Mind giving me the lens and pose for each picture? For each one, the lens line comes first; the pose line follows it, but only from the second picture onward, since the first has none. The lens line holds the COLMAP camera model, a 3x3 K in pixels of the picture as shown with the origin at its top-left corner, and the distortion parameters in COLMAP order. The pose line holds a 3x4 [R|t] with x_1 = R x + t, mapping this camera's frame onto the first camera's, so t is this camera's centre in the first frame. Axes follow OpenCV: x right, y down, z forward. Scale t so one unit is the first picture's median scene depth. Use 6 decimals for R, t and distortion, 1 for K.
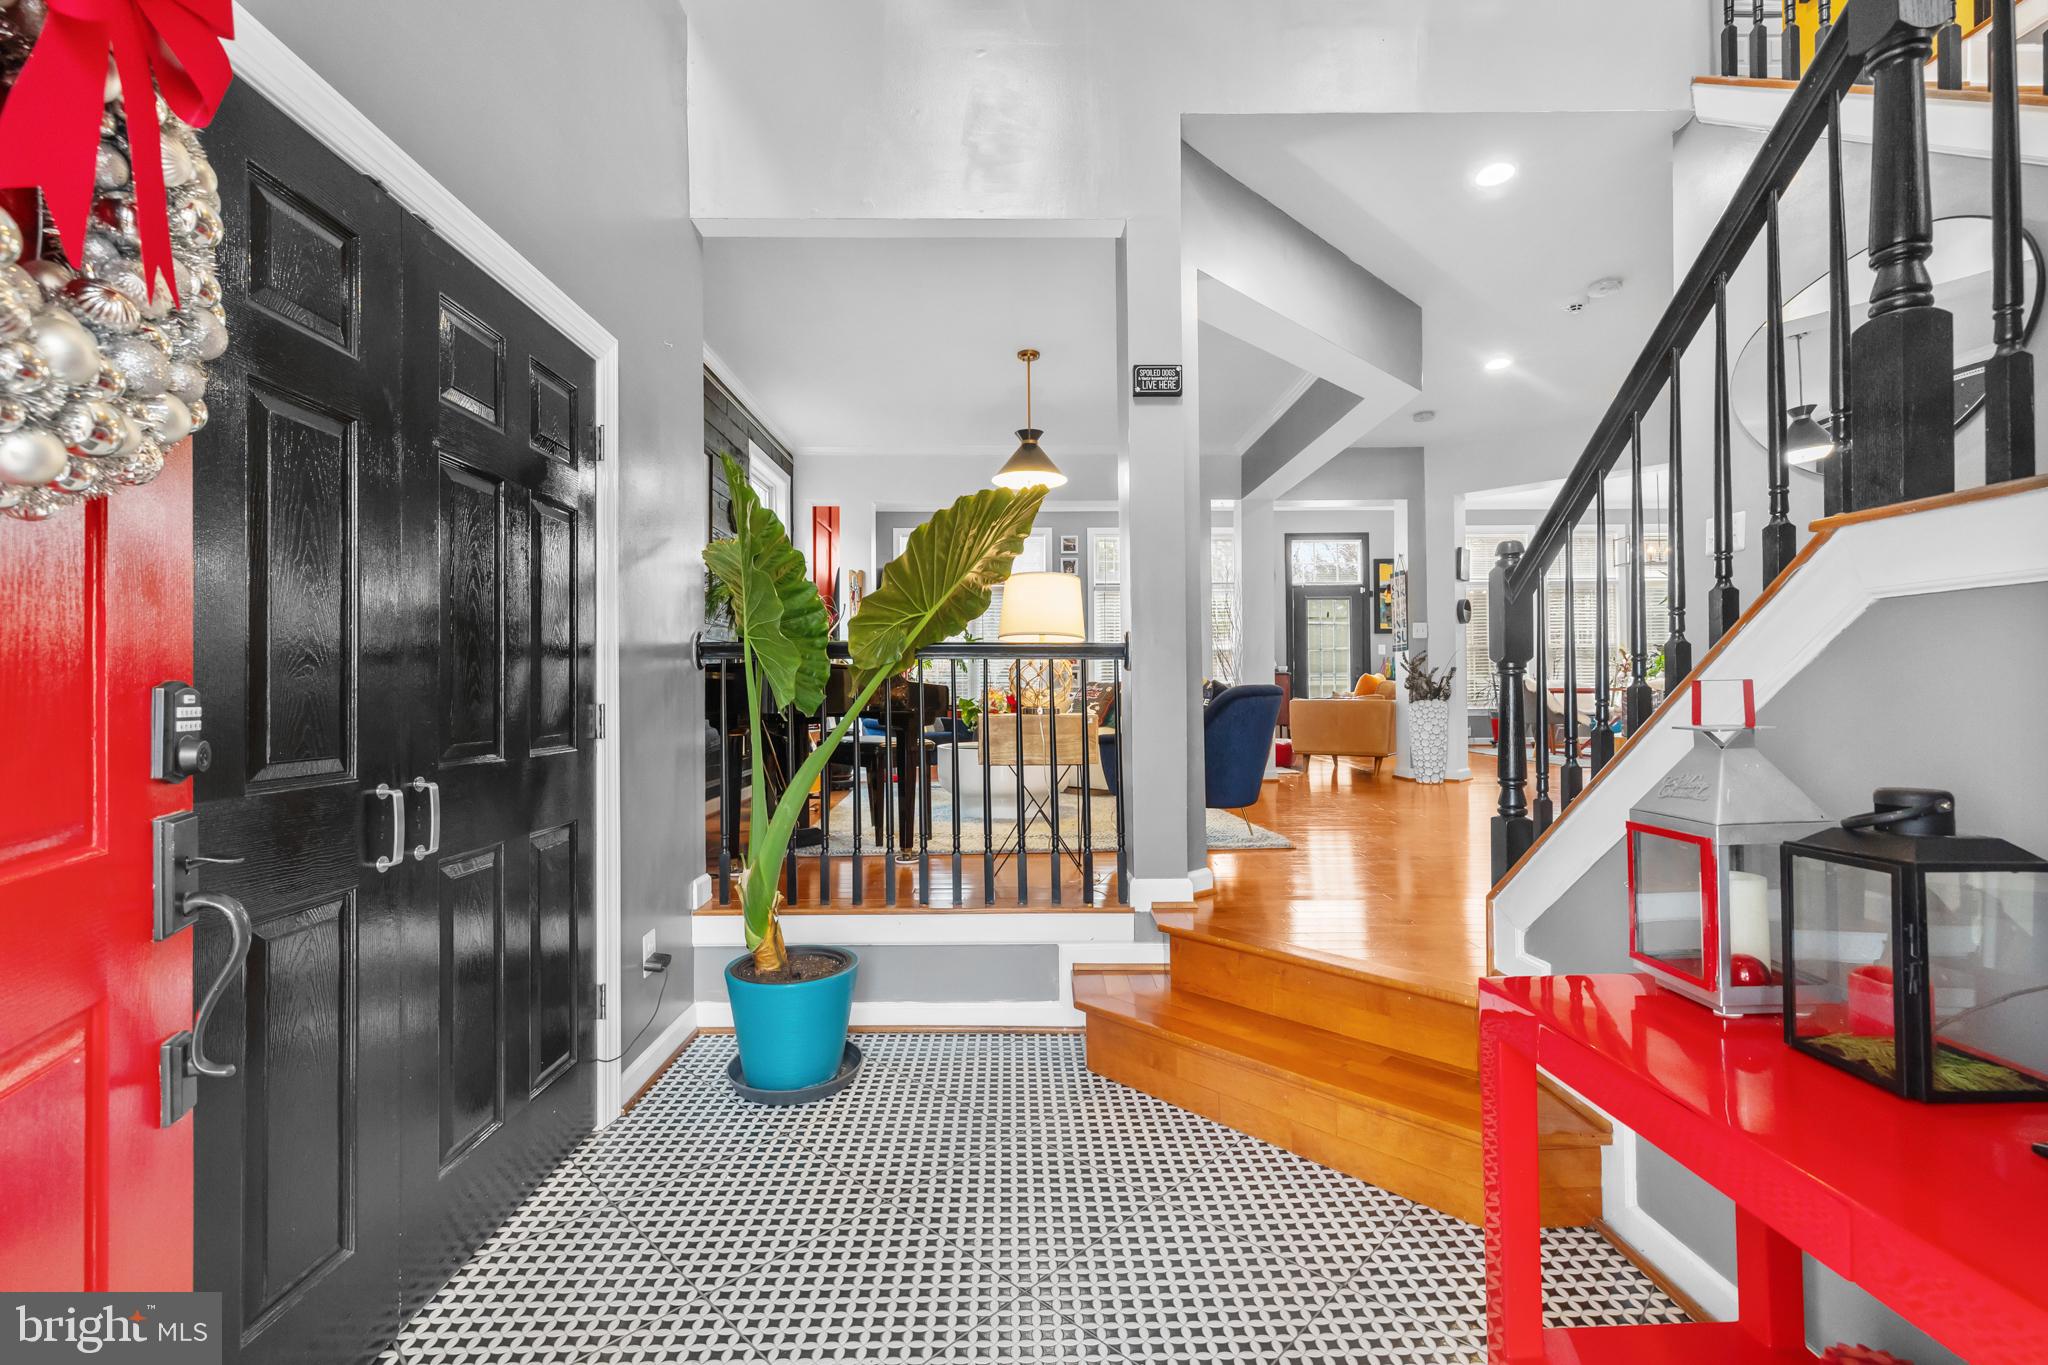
lens RADIAL K [[877.7, 0, 1008.1], [0, 877.7, 698.2], [0, 0, 1]] dist [0.001844, 0.000545]
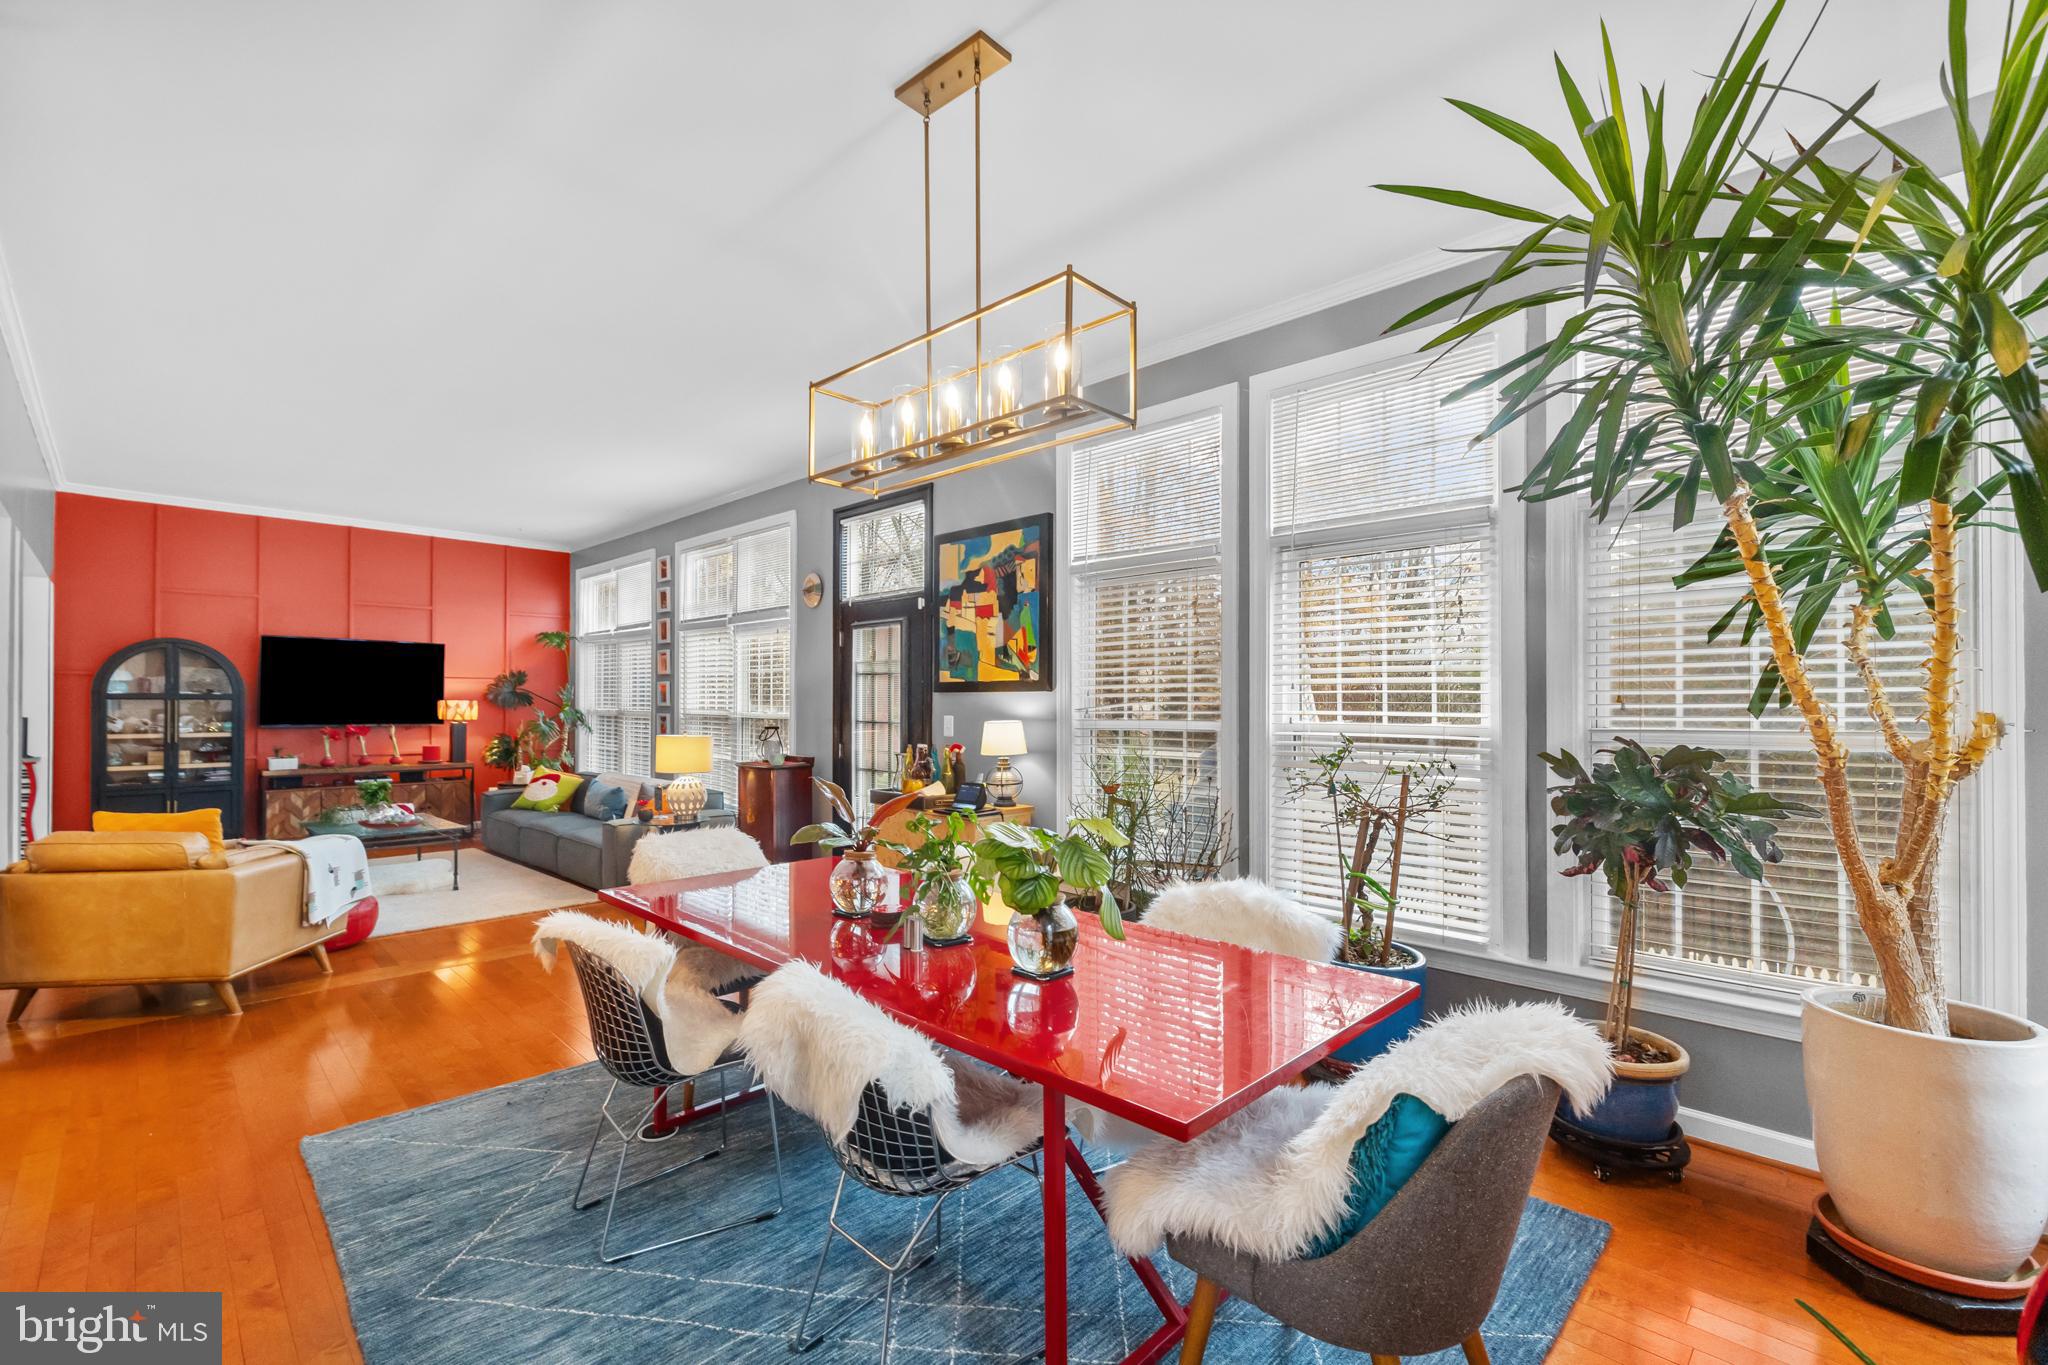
lens RADIAL K [[877.7, 0, 1008.1], [0, 877.7, 698.2], [0, 0, 1]] dist [0.001844, 0.000545]
pose [[0.711040, 0.003117, -0.703144, 3.189327], [-0.016910, 0.999777, -0.012668, -0.263377], [0.702948, 0.020898, 0.710934, 2.804669]]
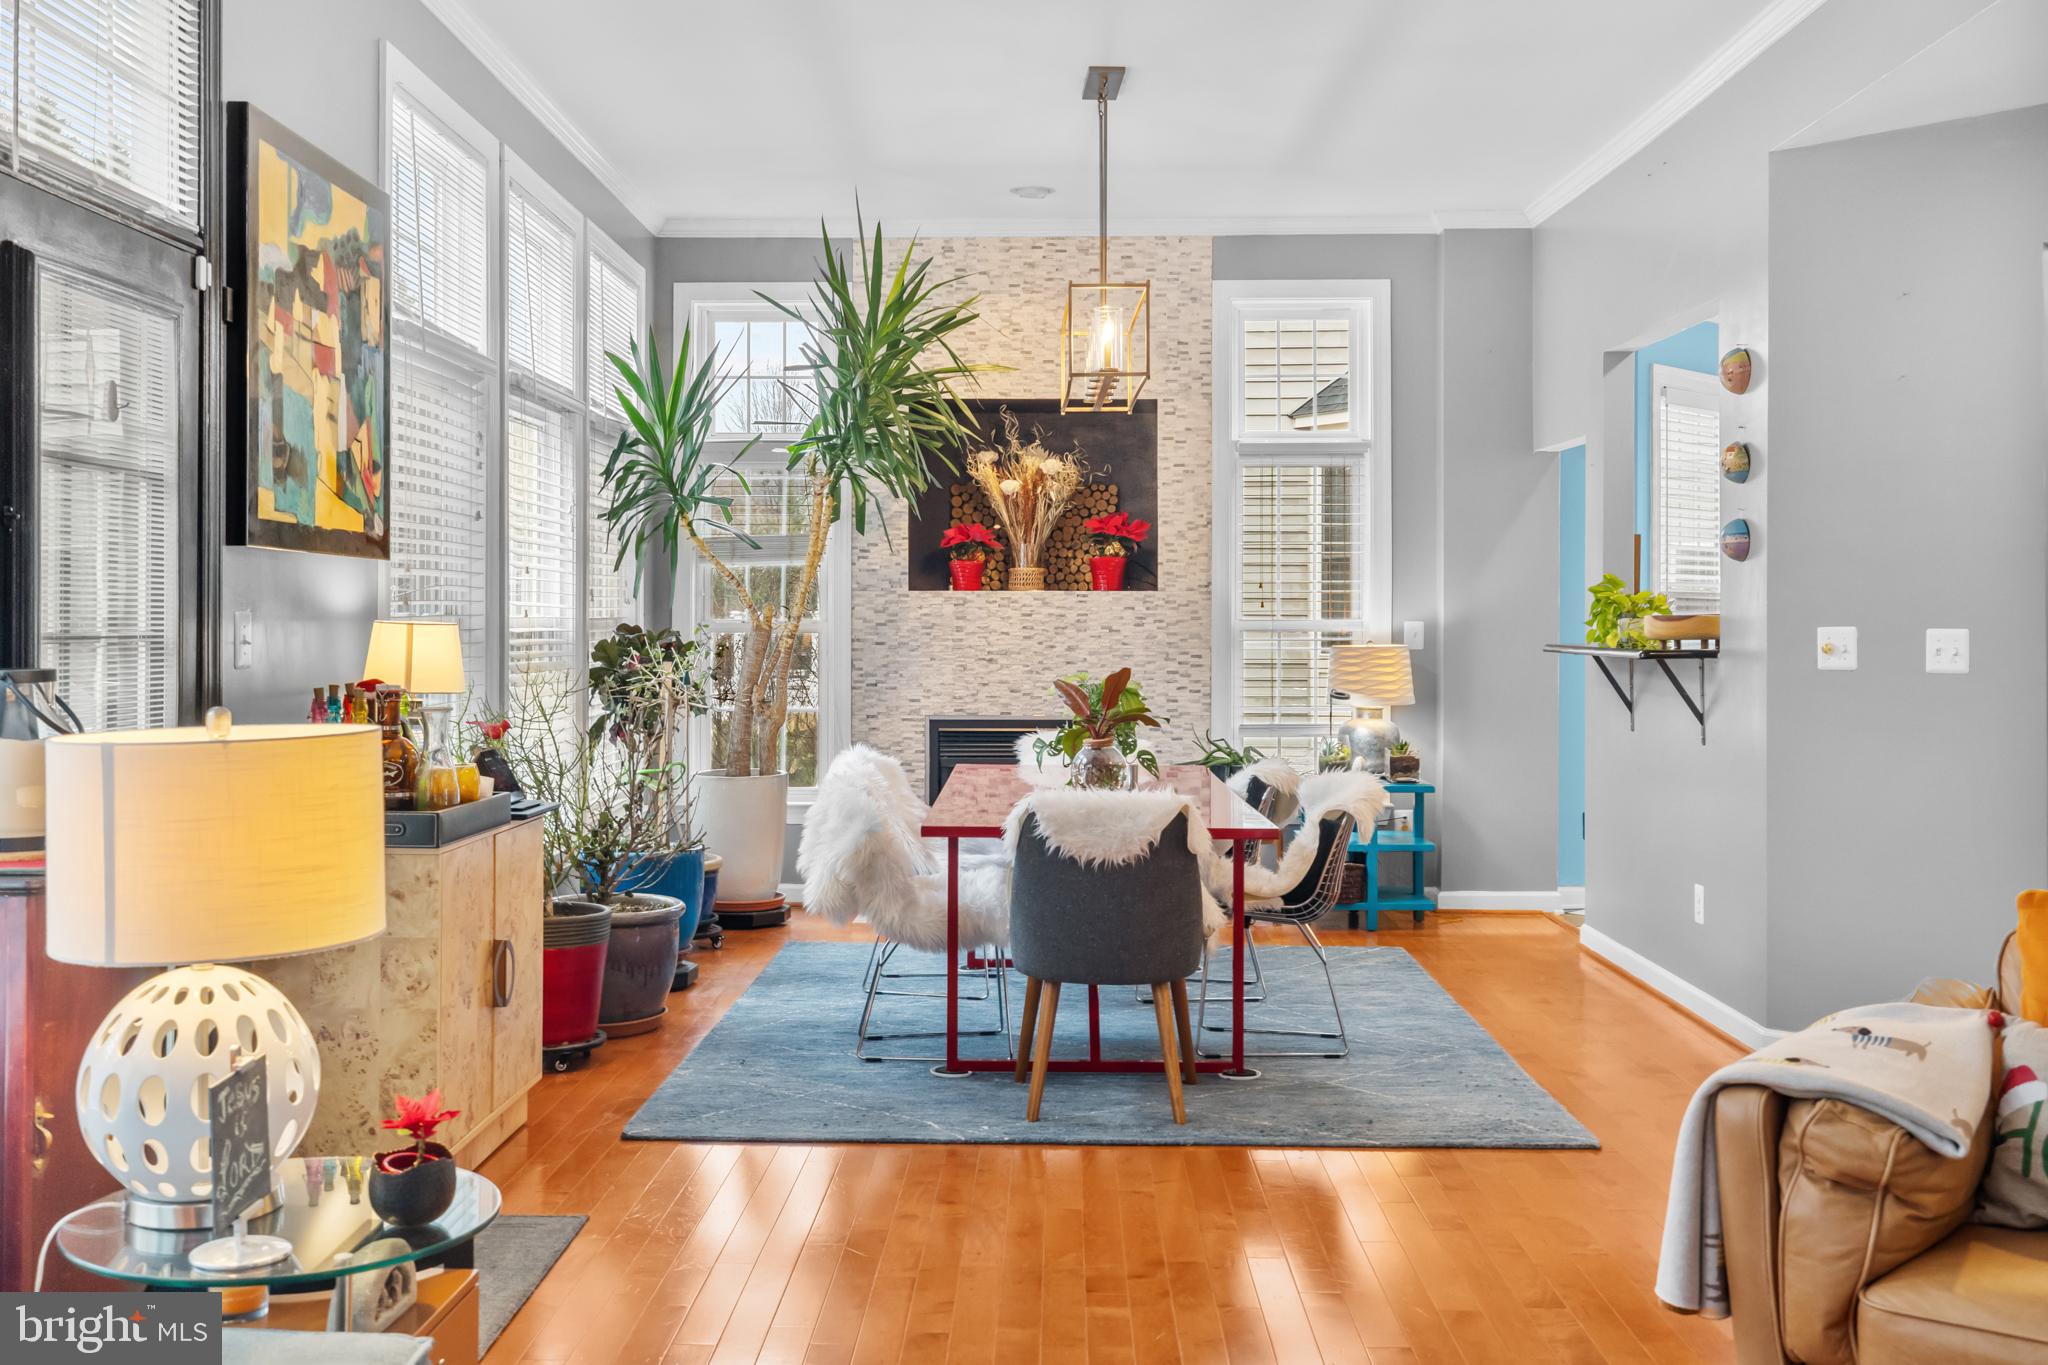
lens RADIAL K [[1978.0, 0, 1019.0], [0, 1978.0, 673.9], [0, 0, 1]] dist [-0.041551, -0.000574]
pose [[0.015402, -0.018156, 0.999717, 0.173171], [0.013708, 0.999745, 0.017945, -0.215908], [-0.999787, 0.013428, 0.015647, 3.442057]]
